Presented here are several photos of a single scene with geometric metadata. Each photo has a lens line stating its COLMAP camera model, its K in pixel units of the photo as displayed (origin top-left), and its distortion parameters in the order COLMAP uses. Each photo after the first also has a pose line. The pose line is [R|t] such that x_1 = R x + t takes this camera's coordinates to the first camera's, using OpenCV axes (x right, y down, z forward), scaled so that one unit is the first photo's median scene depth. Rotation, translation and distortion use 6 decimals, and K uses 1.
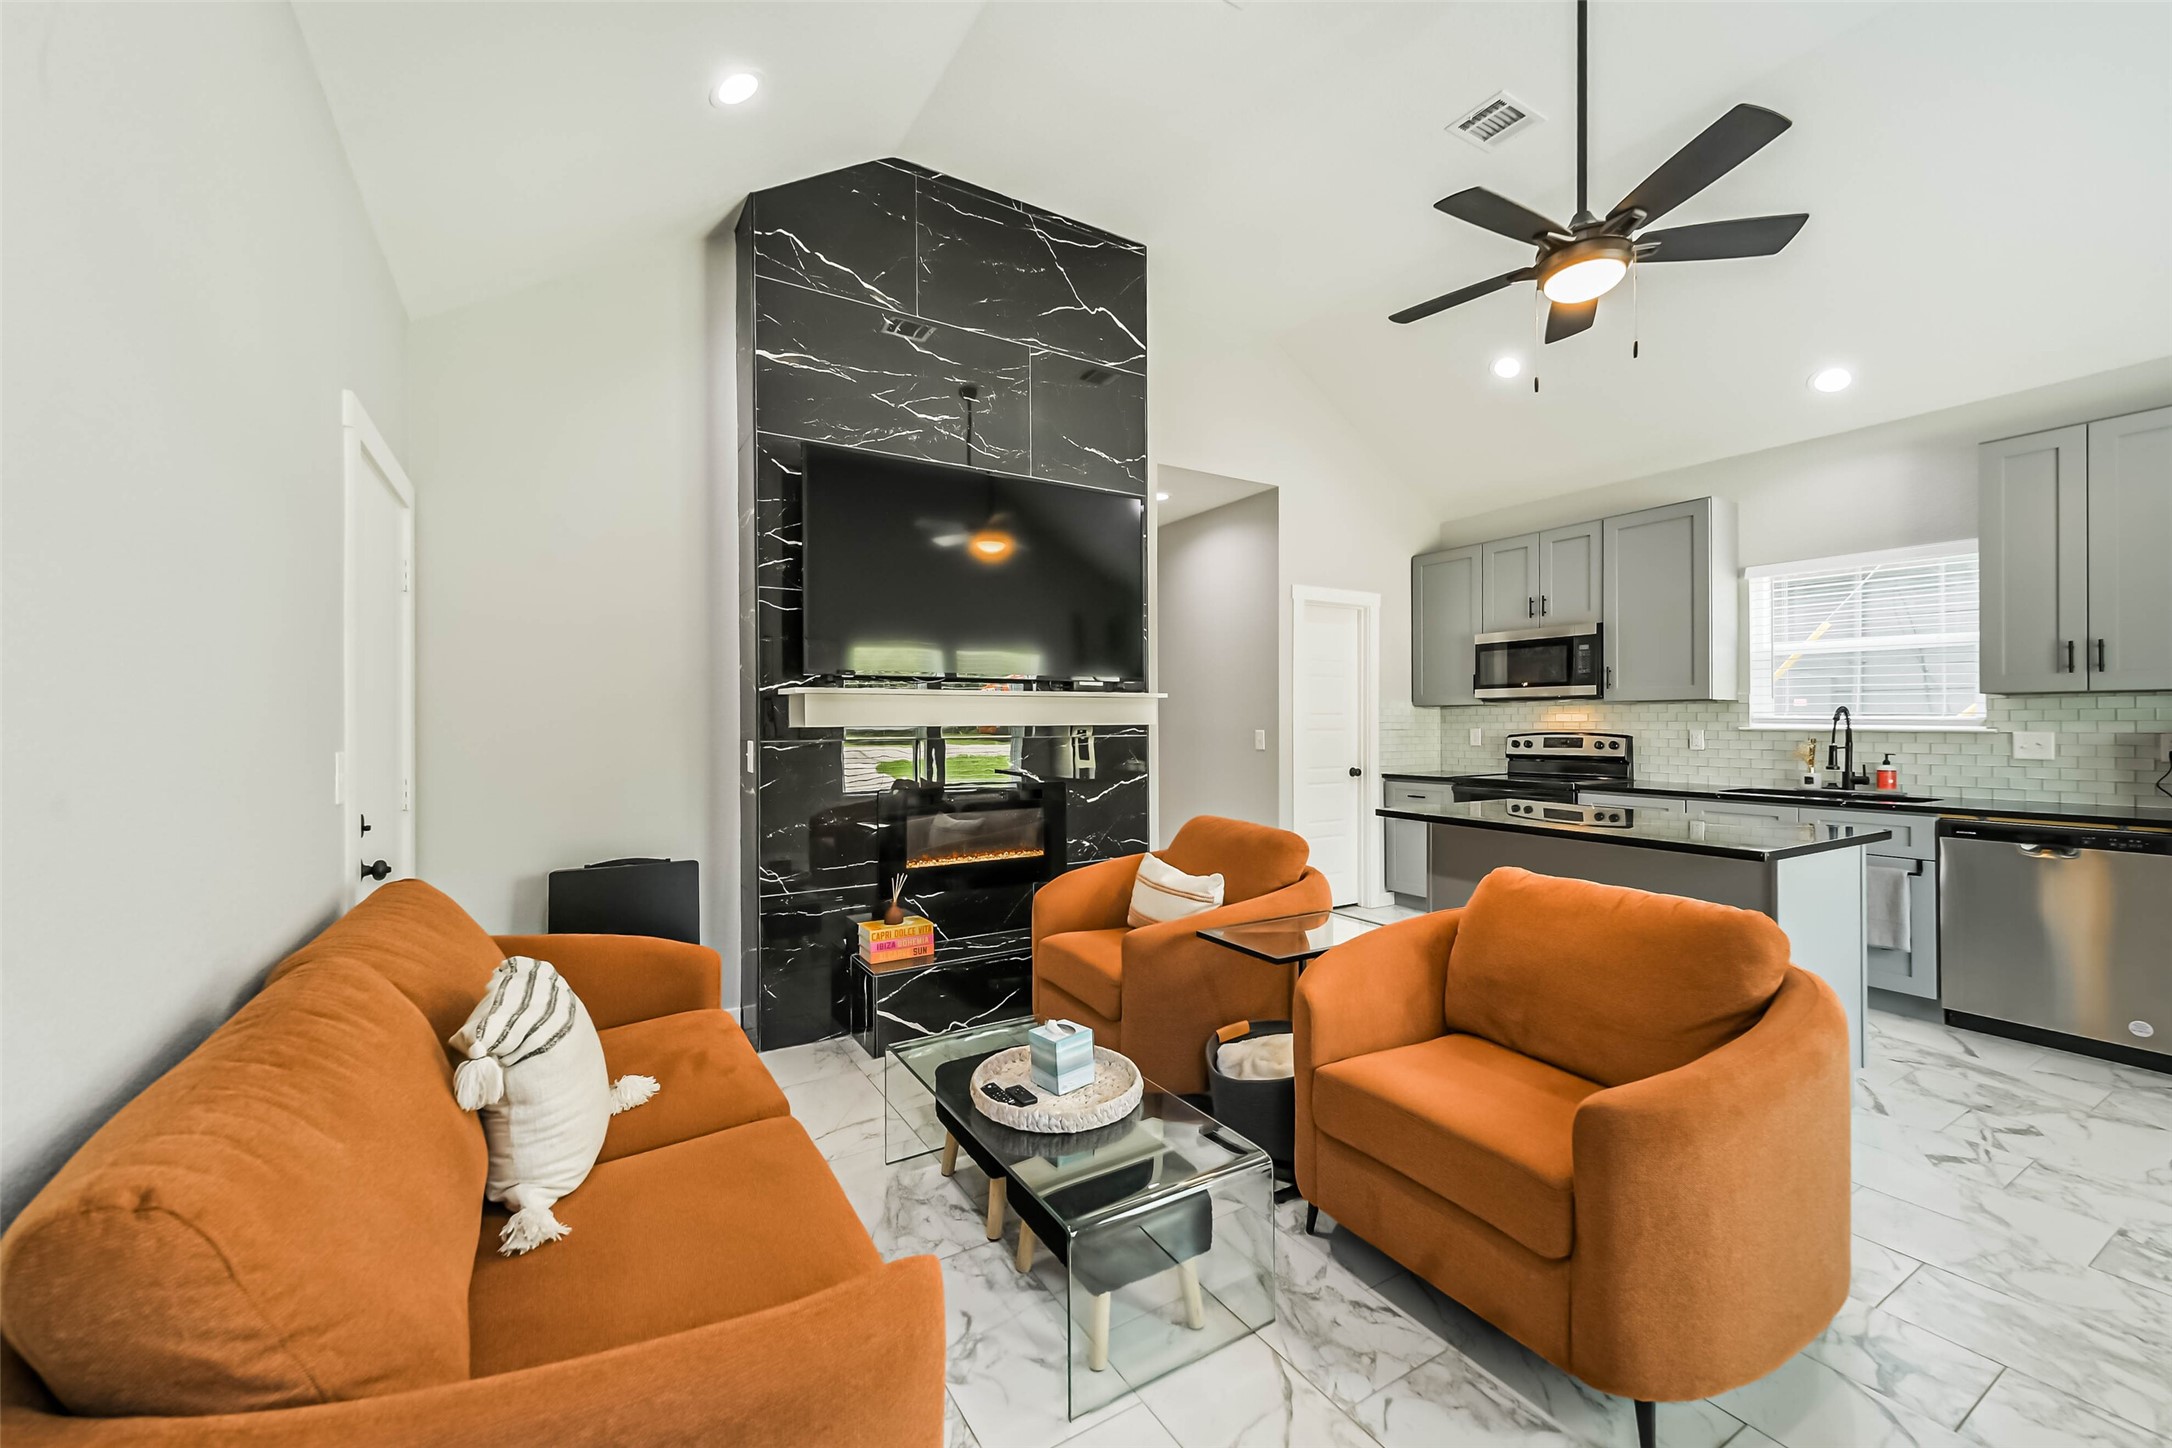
lens RADIAL K [[840.1, 0, 1083.5], [0, 840.1, 724.8], [0, 0, 1]] dist [0.002115, 0.000229]
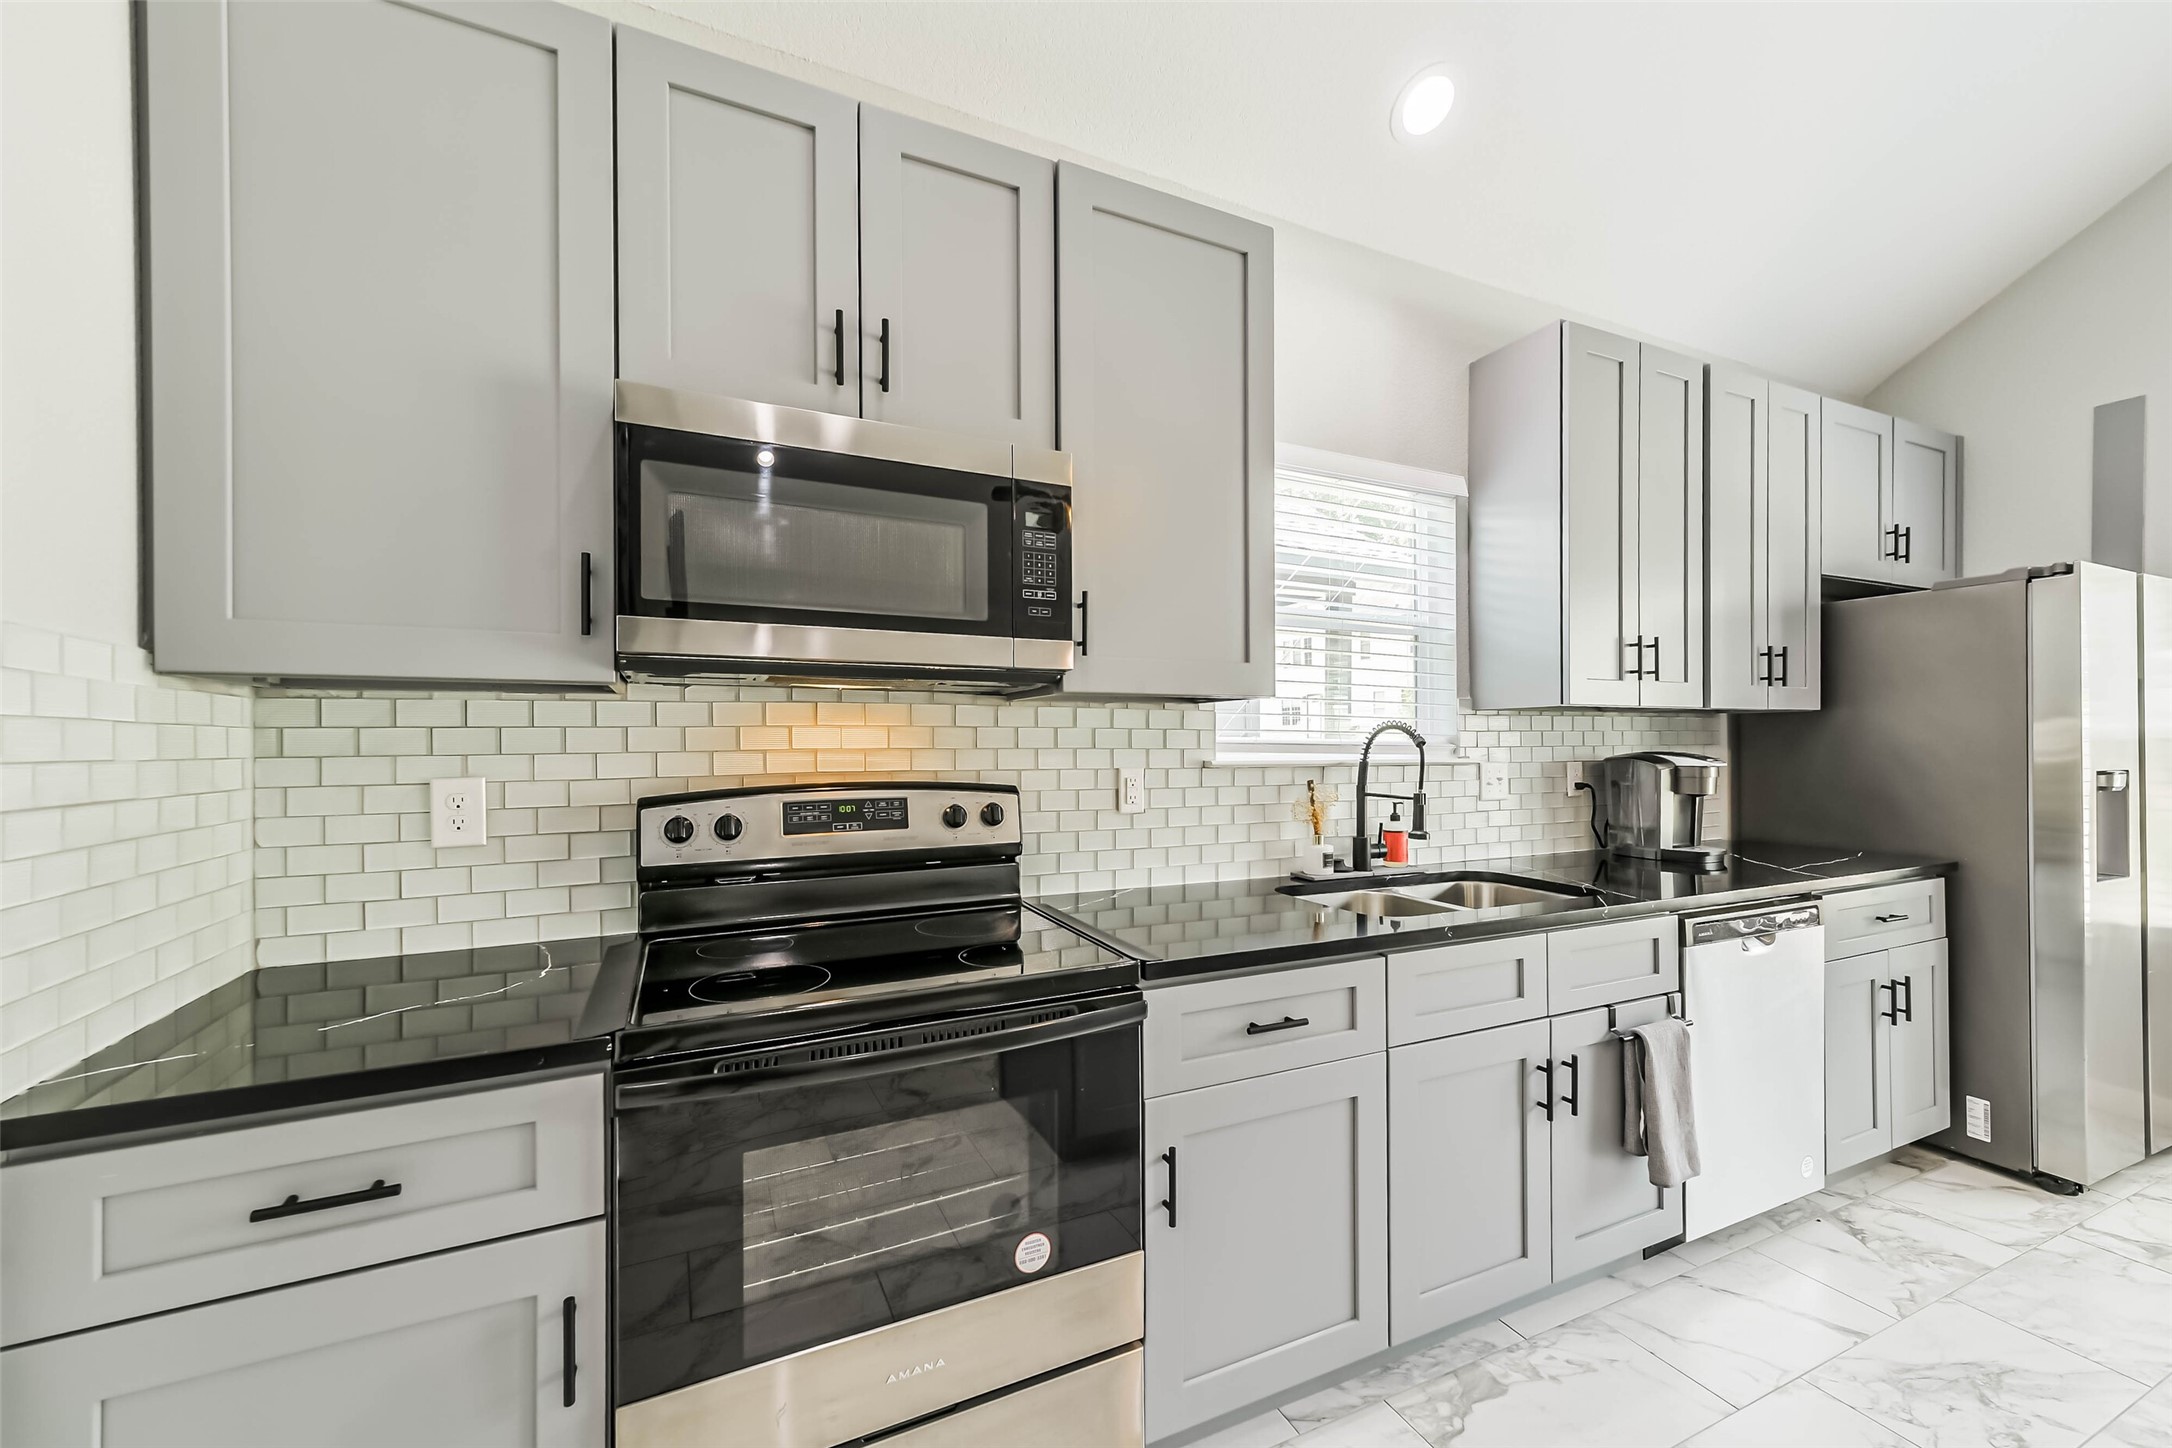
lens RADIAL K [[840.1, 0, 1094.0], [0, 840.1, 736.9], [0, 0, 1]] dist [0.002115, 0.000229]
pose [[0.104602, 0.006727, 0.994491, 0.341453], [0.003545, 0.999968, -0.007137, -0.008424], [-0.994508, 0.004272, 0.104575, 1.155311]]
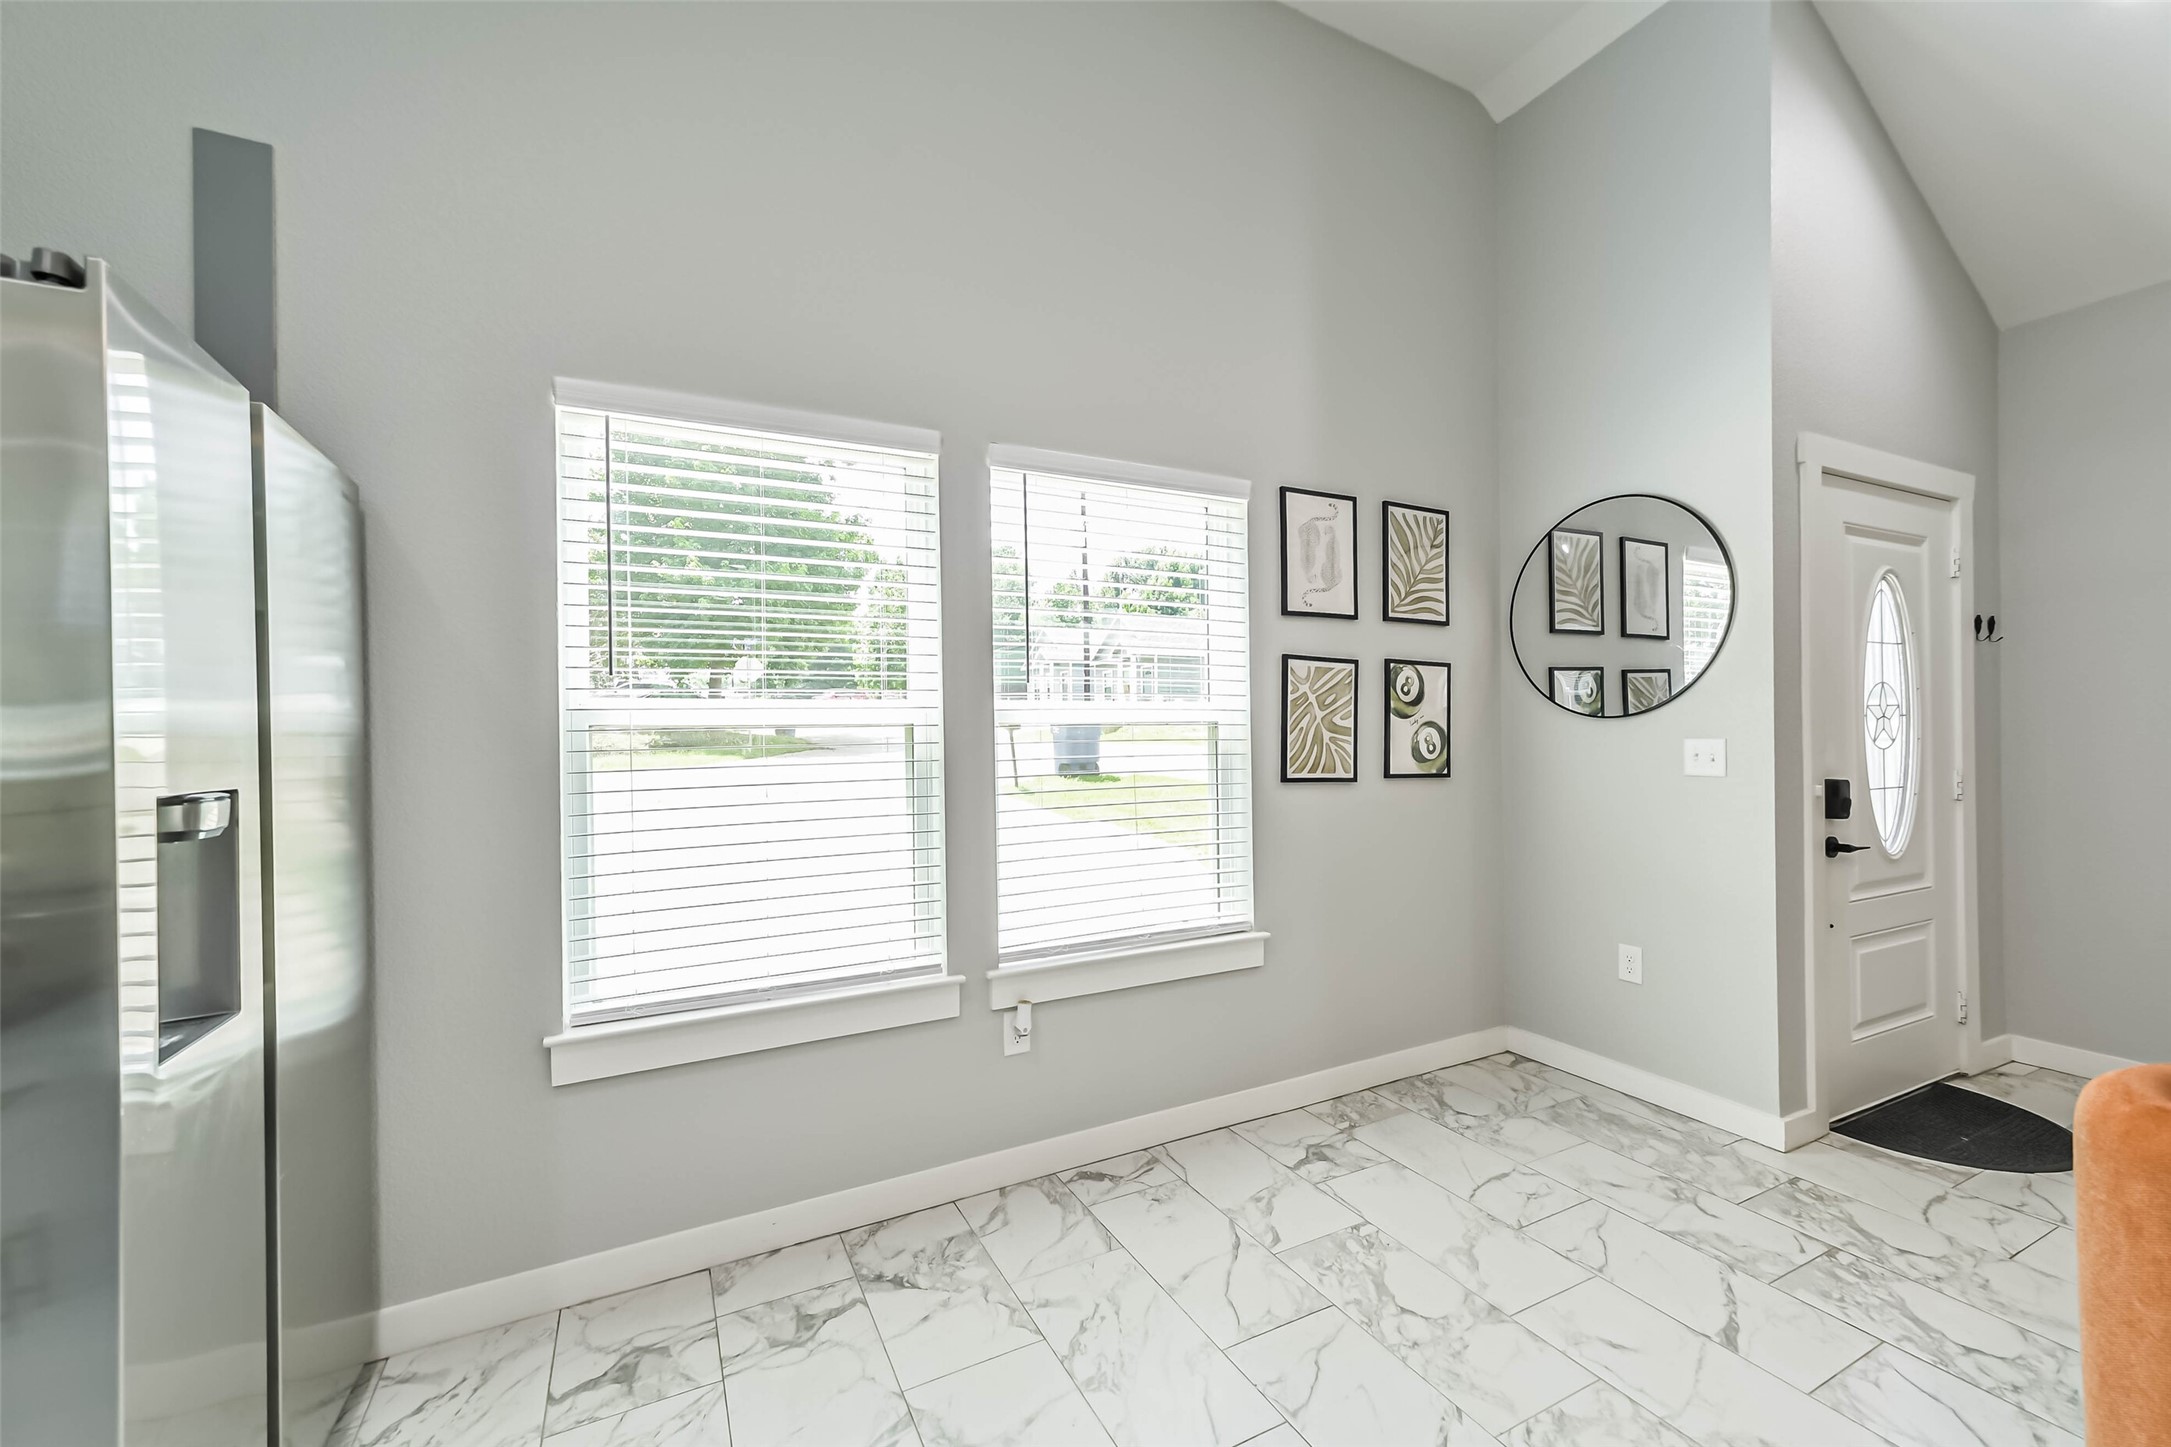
lens RADIAL K [[839.8, 0, 1072.3], [0, 839.8, 738.1], [0, 0, 1]] dist [0.002115, 0.000229]
pose [[-0.996876, 0.016972, 0.077142, 0.718576], [0.017523, 0.999826, 0.006471, -0.001403], [-0.077019, 0.007803, -0.996999, 0.734486]]
